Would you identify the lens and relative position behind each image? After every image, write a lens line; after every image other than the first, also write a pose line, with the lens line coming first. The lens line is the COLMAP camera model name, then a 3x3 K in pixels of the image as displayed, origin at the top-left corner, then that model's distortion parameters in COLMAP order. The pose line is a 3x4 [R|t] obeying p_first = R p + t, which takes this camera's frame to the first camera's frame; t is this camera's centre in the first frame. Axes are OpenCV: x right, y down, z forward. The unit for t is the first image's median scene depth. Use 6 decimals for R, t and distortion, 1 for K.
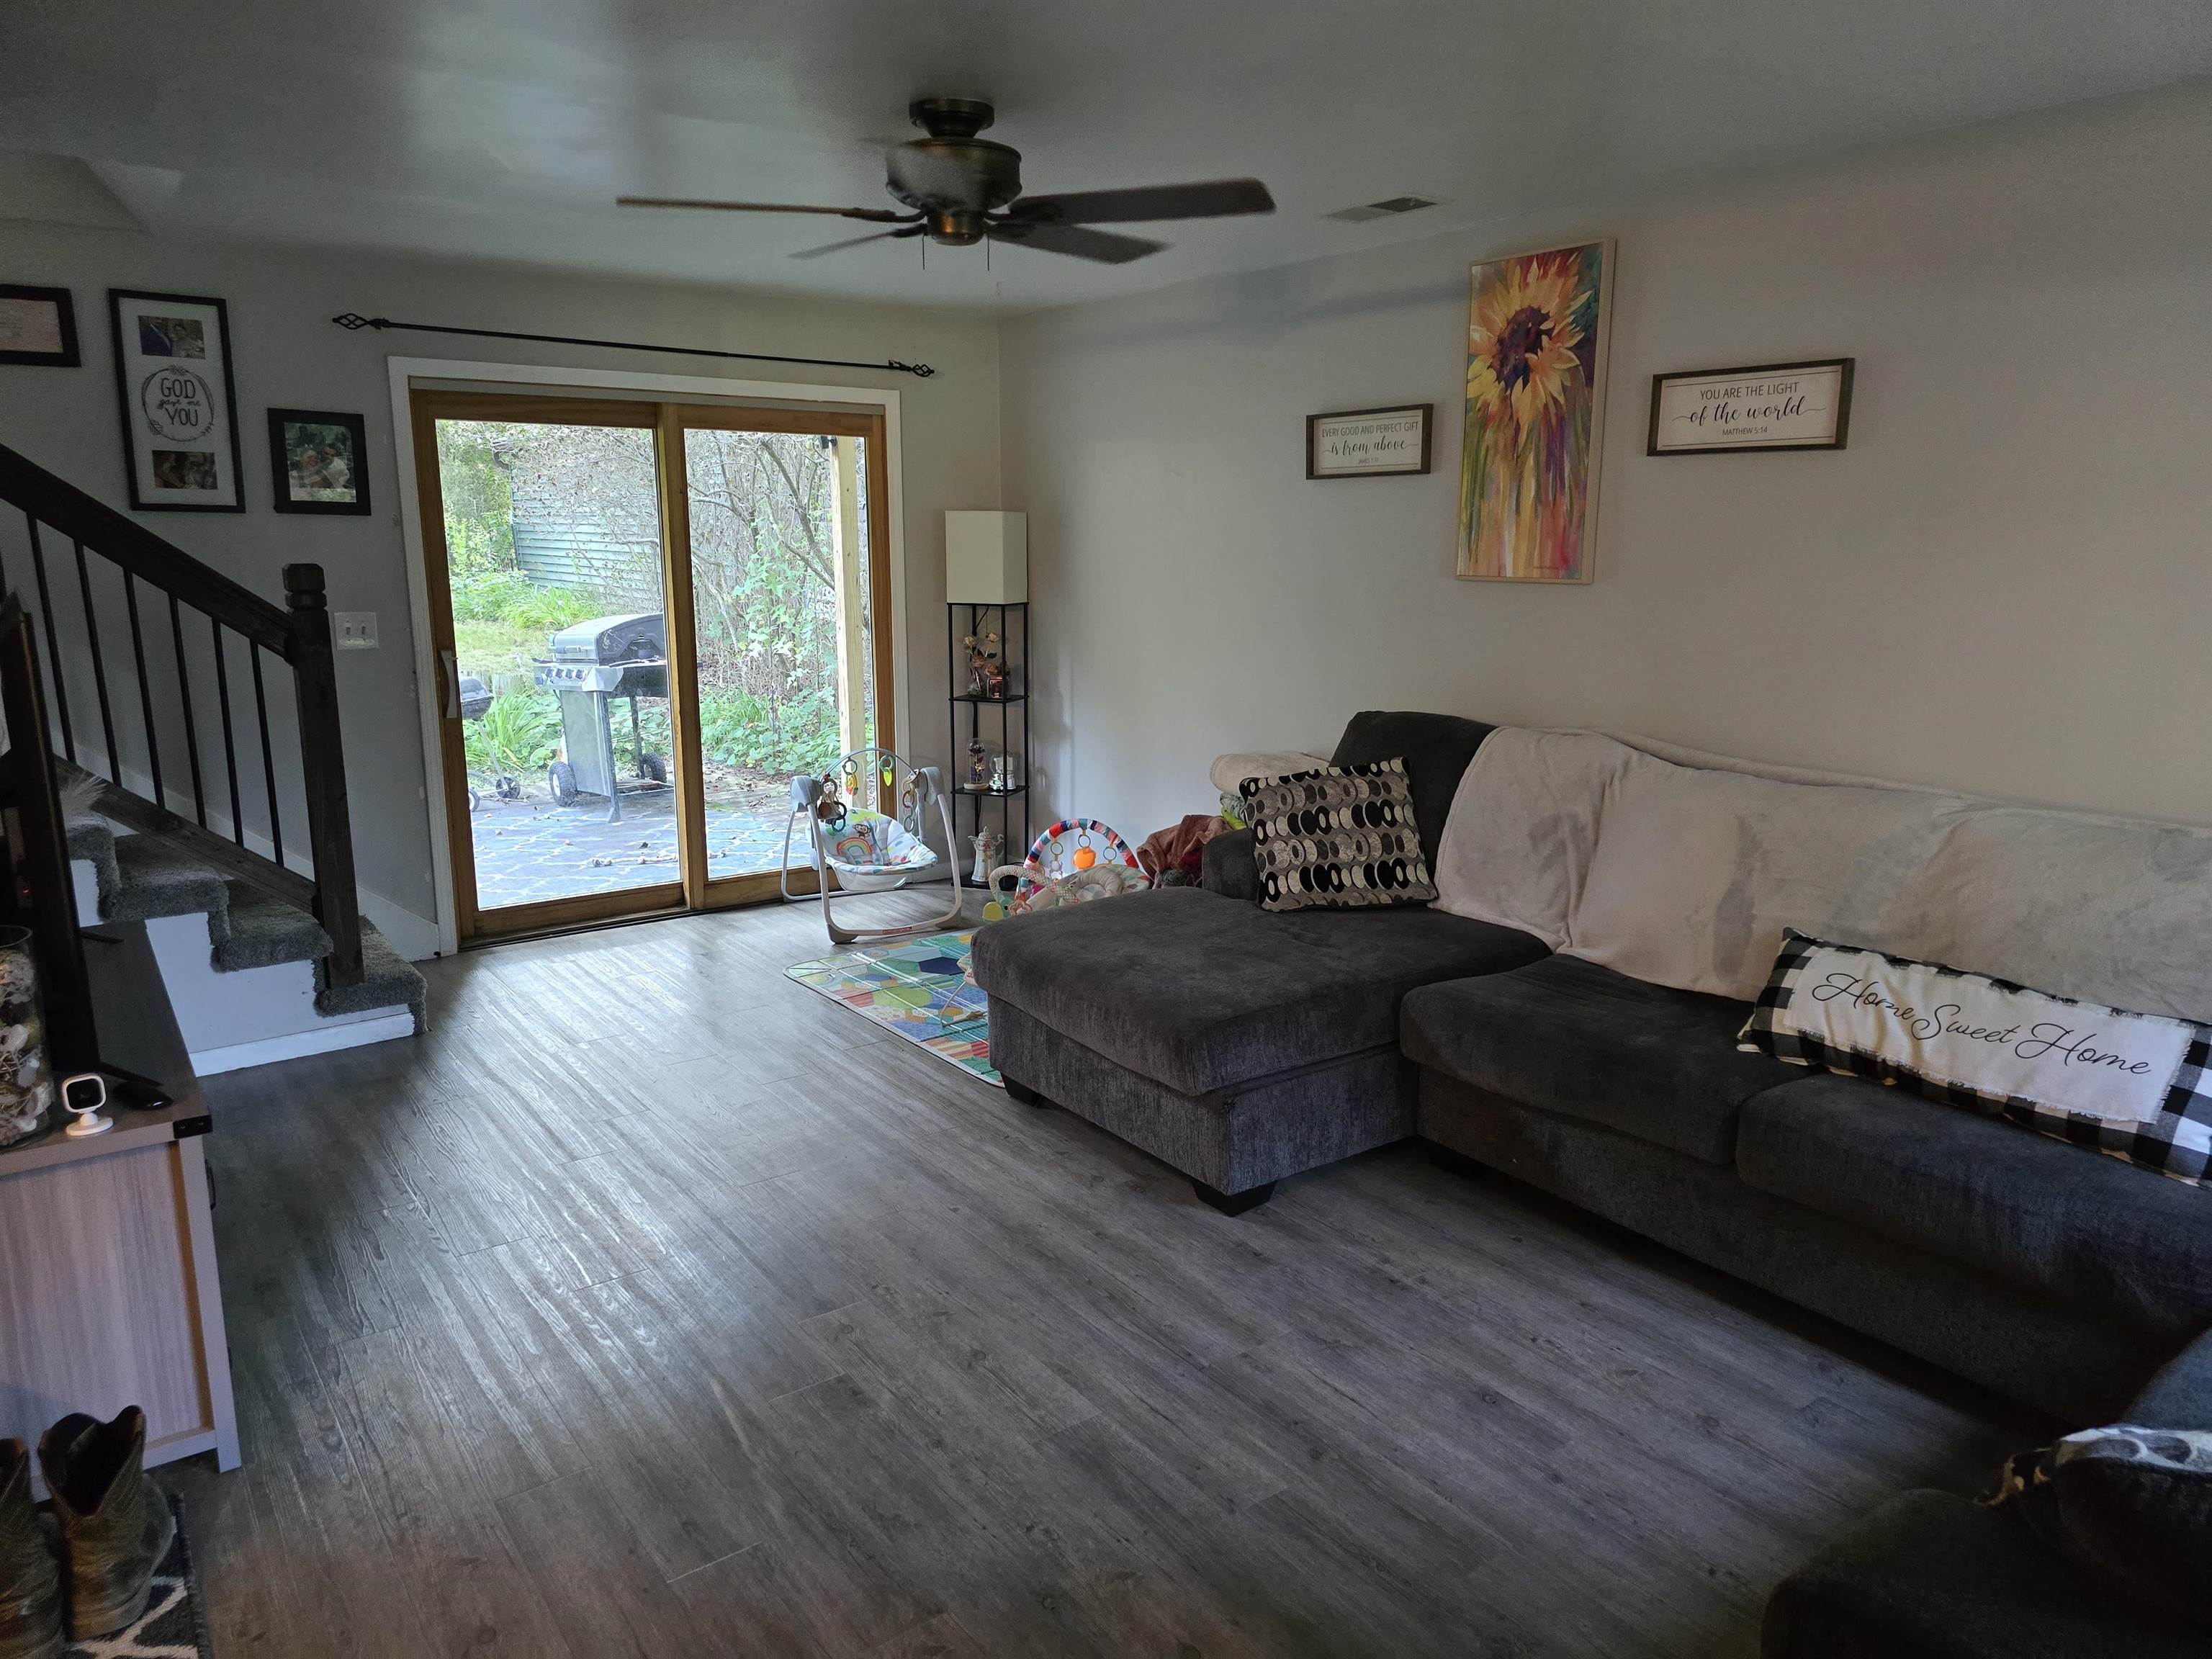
lens RADIAL K [[1468.5, 0, 1104.4], [0, 1468.5, 819.6], [0, 0, 1]] dist [0.029114, -0.025020]
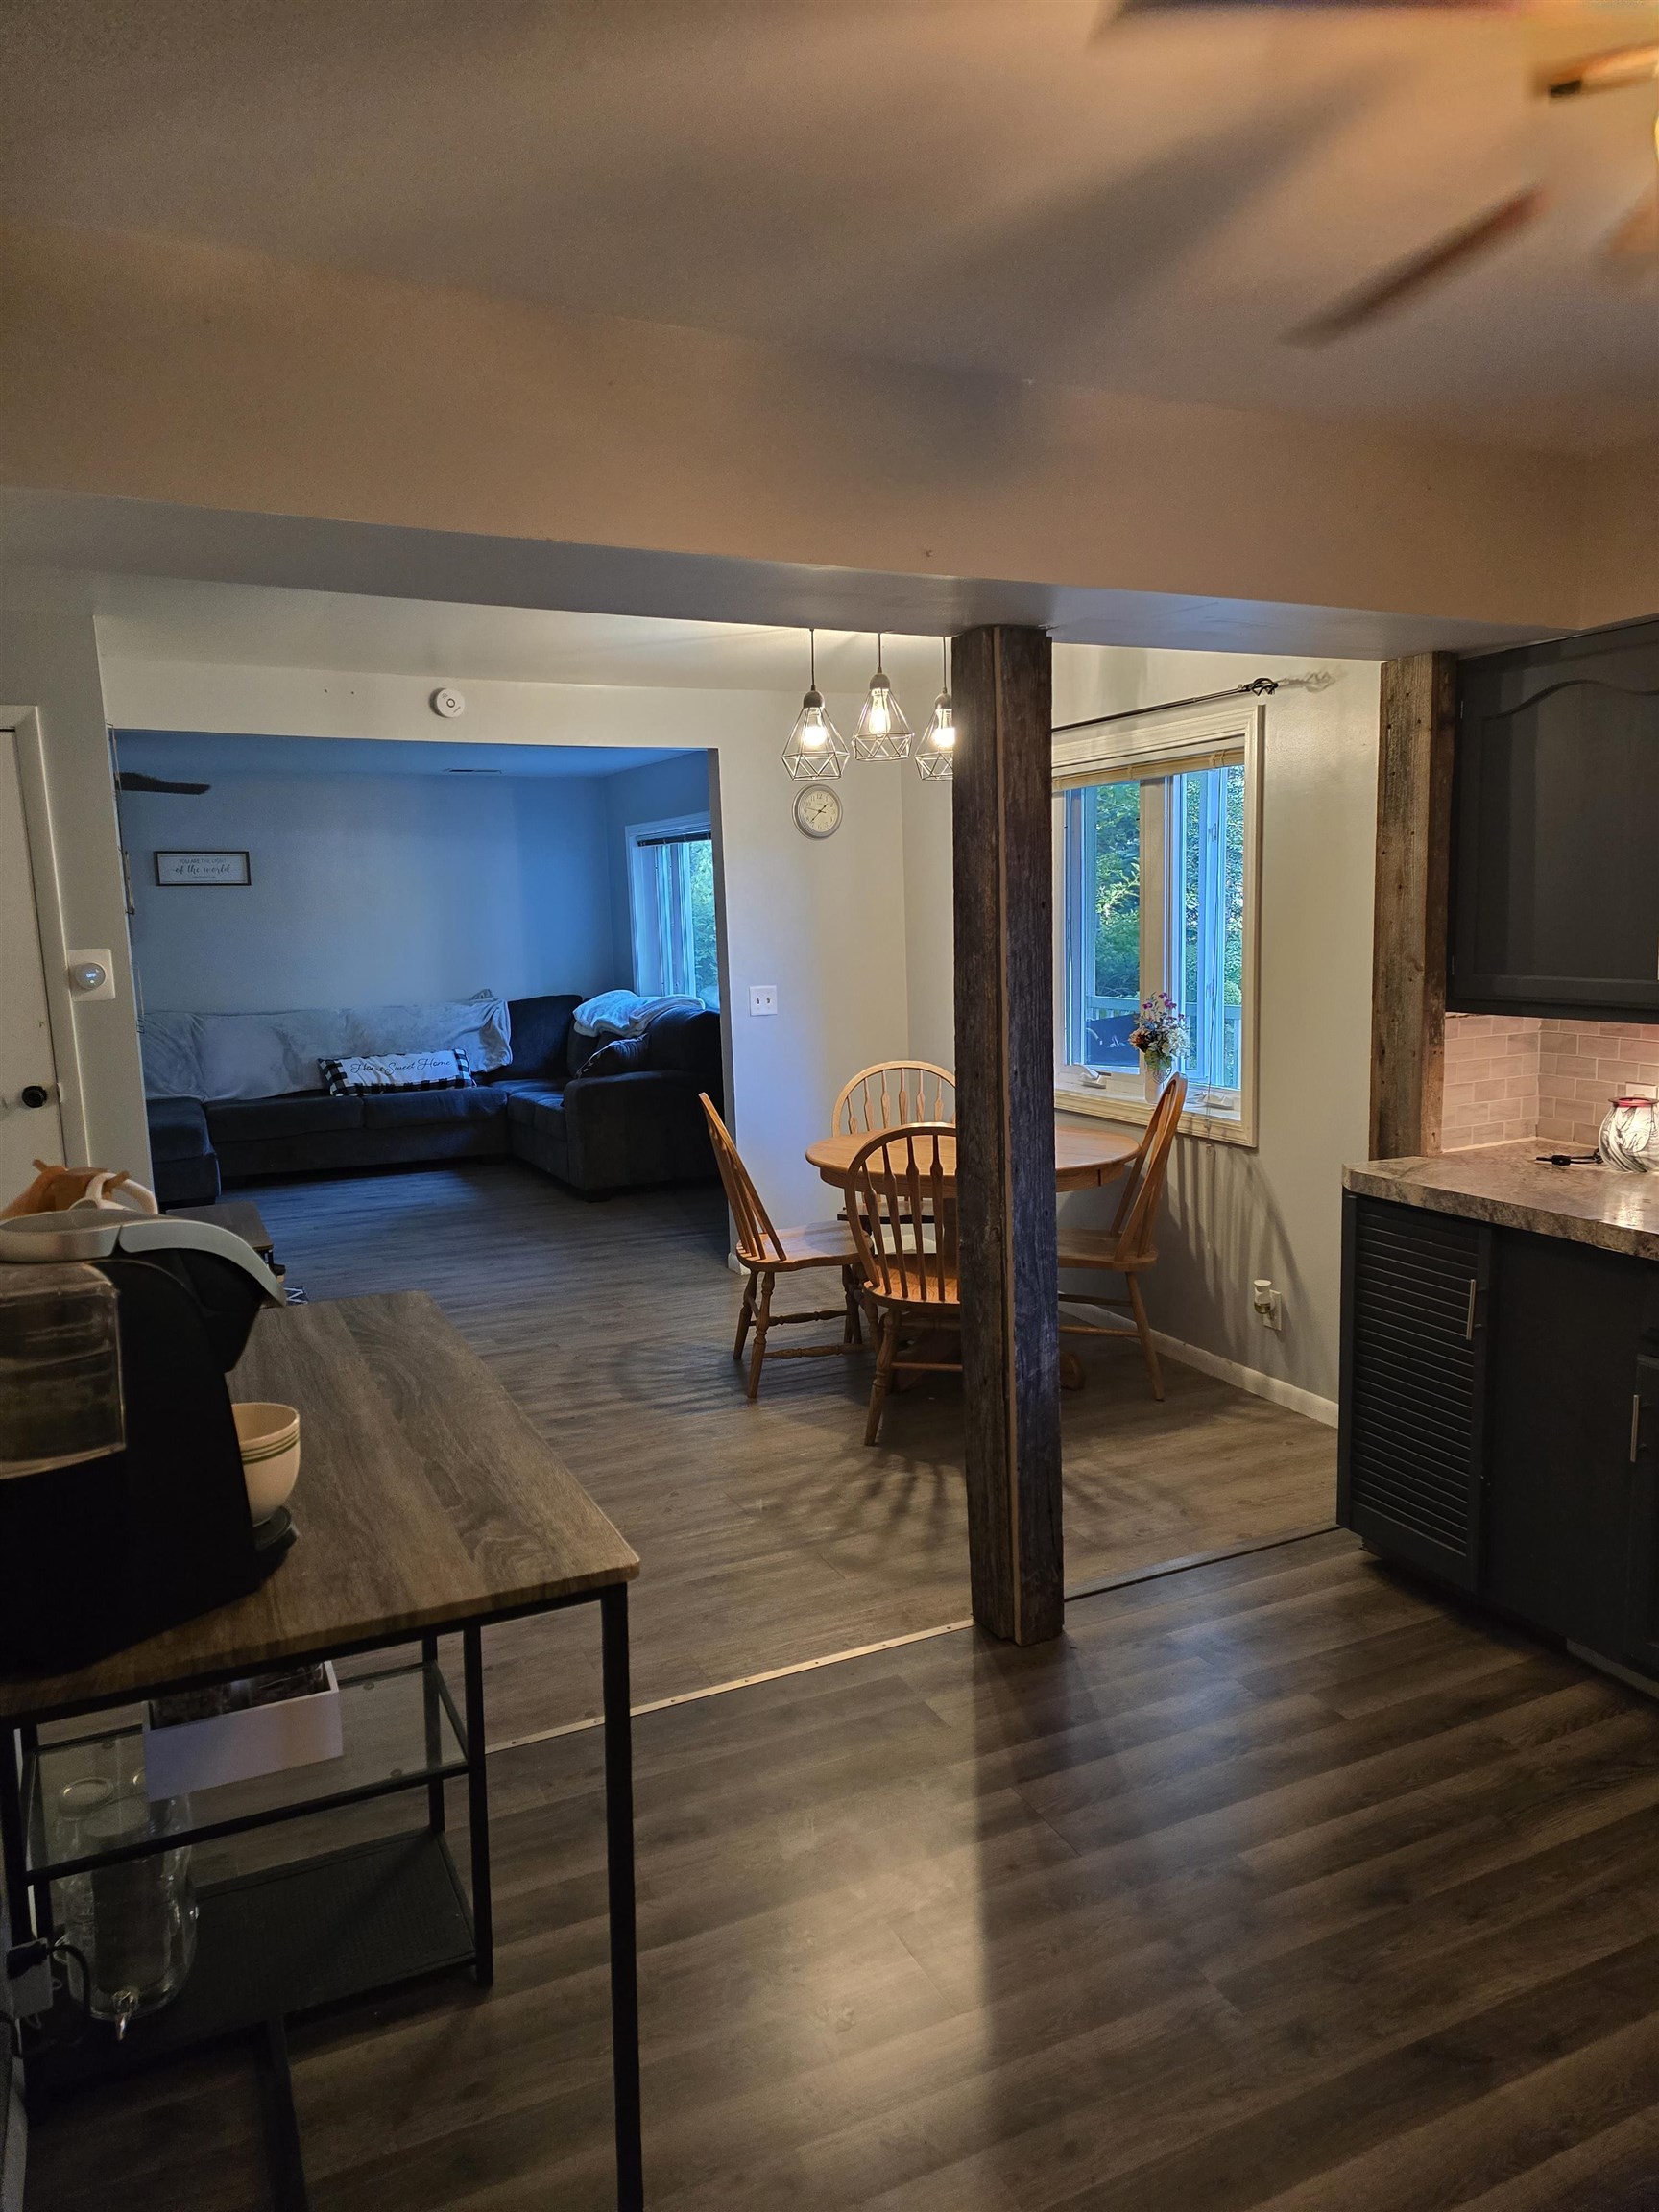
lens RADIAL K [[1468.5, 0, 827.9], [0, 1468.5, 1104.7], [0, 0, 1]] dist [0.029114, -0.025020]
pose [[0.198426, -0.144314, 0.969433, -1.872247], [0.222120, 0.969987, 0.098933, 0.089441], [-0.954615, 0.195699, 0.224526, -0.463808]]
